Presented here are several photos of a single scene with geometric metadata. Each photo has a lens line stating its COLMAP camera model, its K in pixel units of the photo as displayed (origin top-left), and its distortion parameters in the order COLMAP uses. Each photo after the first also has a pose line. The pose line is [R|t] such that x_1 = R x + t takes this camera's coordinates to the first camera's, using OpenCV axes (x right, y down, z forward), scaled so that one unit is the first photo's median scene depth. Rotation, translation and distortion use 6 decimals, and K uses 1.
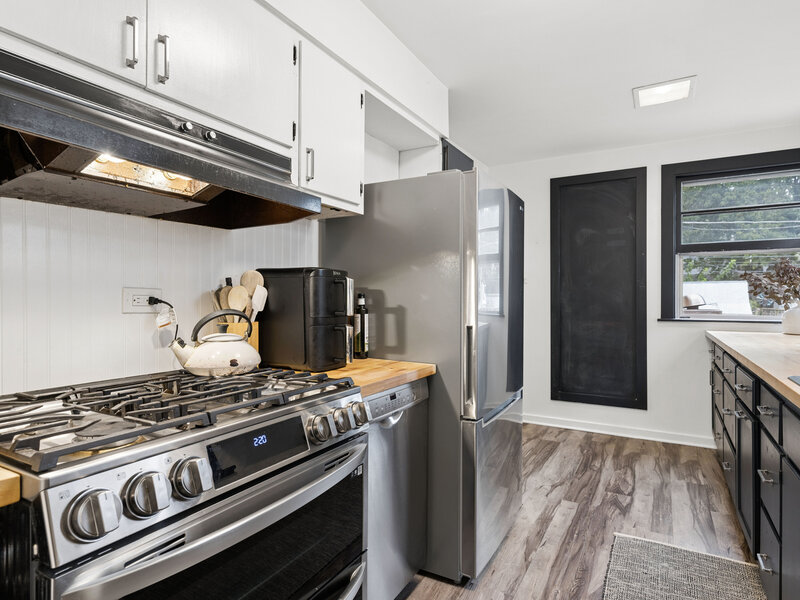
lens RADIAL K [[449.5, 0, 404.1], [0, 449.5, 297.2], [0, 0, 1]] dist [-0.000313, -0.000216]
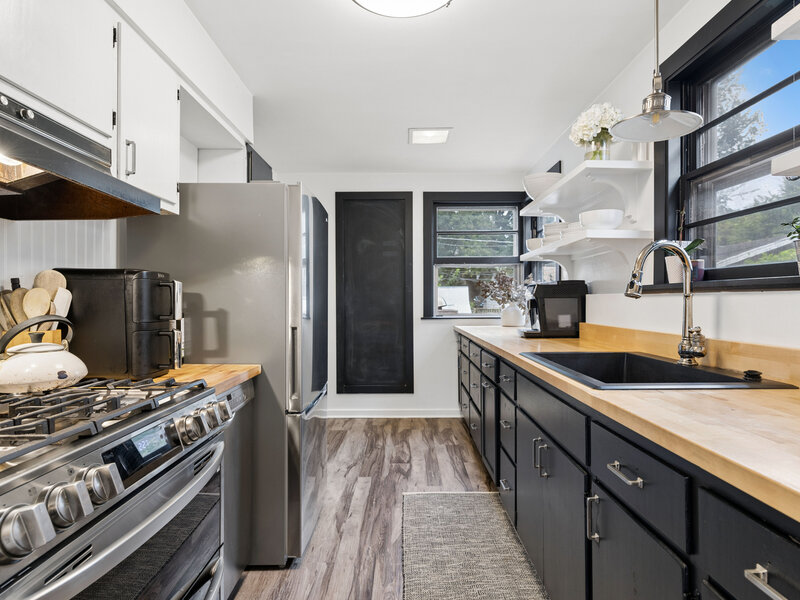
lens RADIAL K [[449.5, 0, 403.0], [0, 449.5, 301.3], [0, 0, 1]] dist [-0.000313, -0.000216]
pose [[0.870360, -0.005792, 0.492382, -0.142198], [0.004877, 0.999983, 0.003143, 0.000451], [-0.492392, -0.000335, 0.870374, -0.067486]]
